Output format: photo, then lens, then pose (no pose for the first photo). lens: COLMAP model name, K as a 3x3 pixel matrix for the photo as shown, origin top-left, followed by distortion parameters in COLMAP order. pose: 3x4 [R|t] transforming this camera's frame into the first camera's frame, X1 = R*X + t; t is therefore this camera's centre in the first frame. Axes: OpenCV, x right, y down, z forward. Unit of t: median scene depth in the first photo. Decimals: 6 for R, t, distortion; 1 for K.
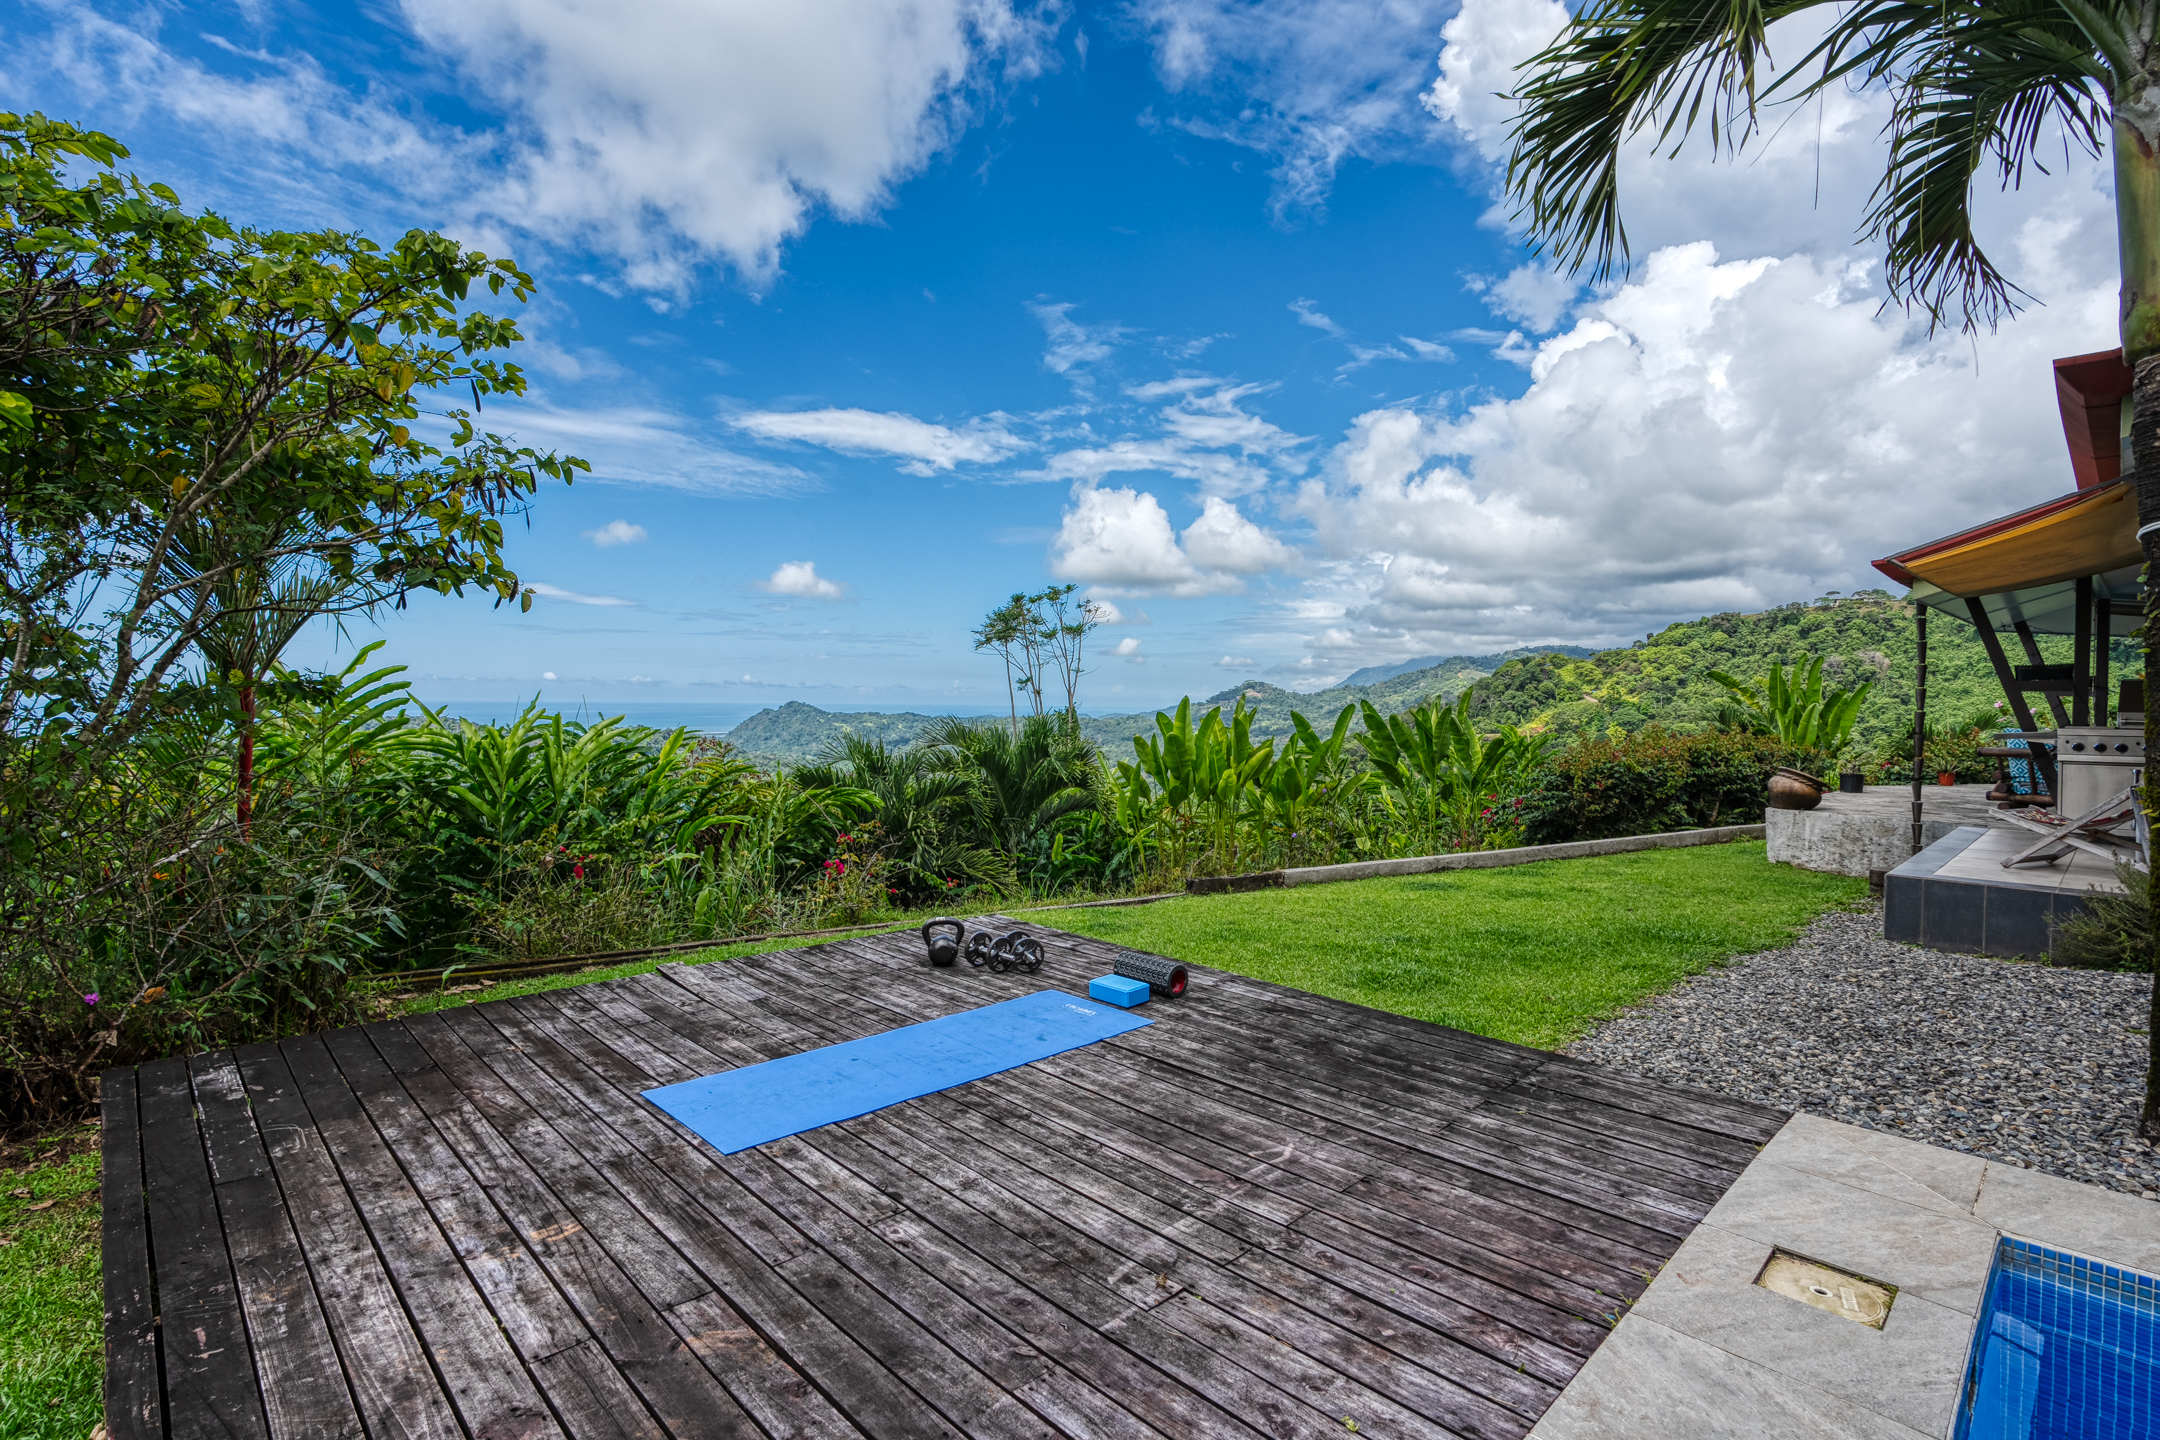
lens RADIAL K [[1030.3, 0, 1080.0], [0, 1030.3, 720.0], [0, 0, 1]] dist [-0.002581, 0.000901]
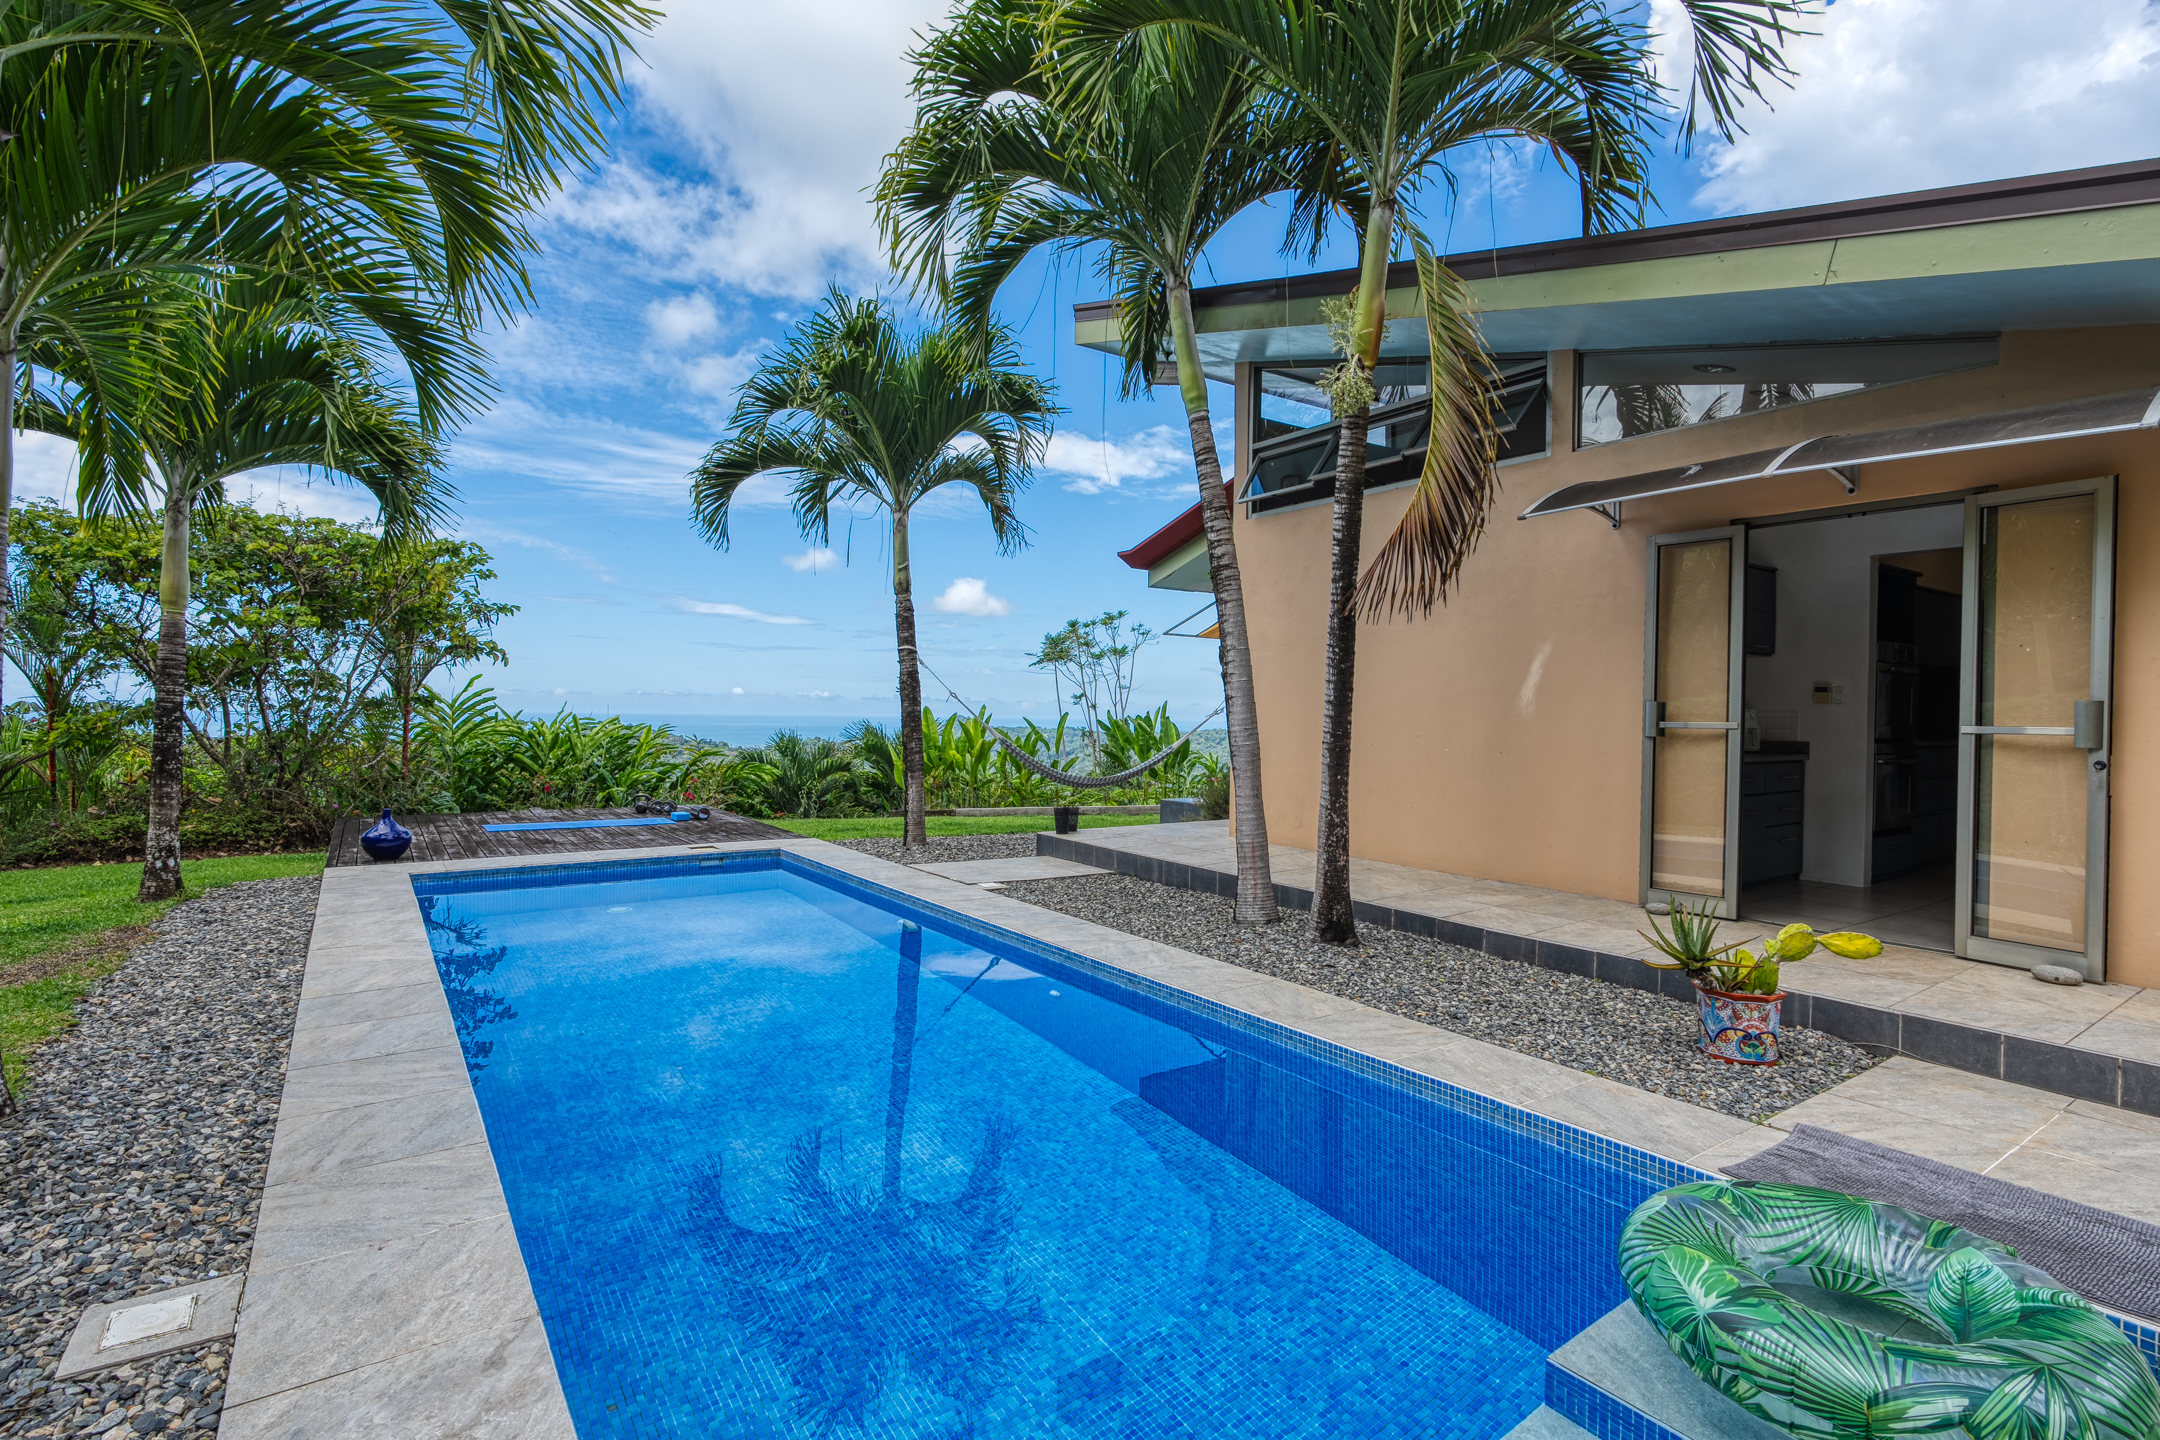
lens RADIAL K [[1030.3, 0, 1080.0], [0, 1030.3, 720.0], [0, 0, 1]] dist [-0.002581, 0.000901]
pose [[0.988353, 0.005703, -0.152073, 0.115951], [-0.007957, 0.999867, -0.014221, 0.003957], [0.151972, 0.015266, 0.988267, -0.116070]]
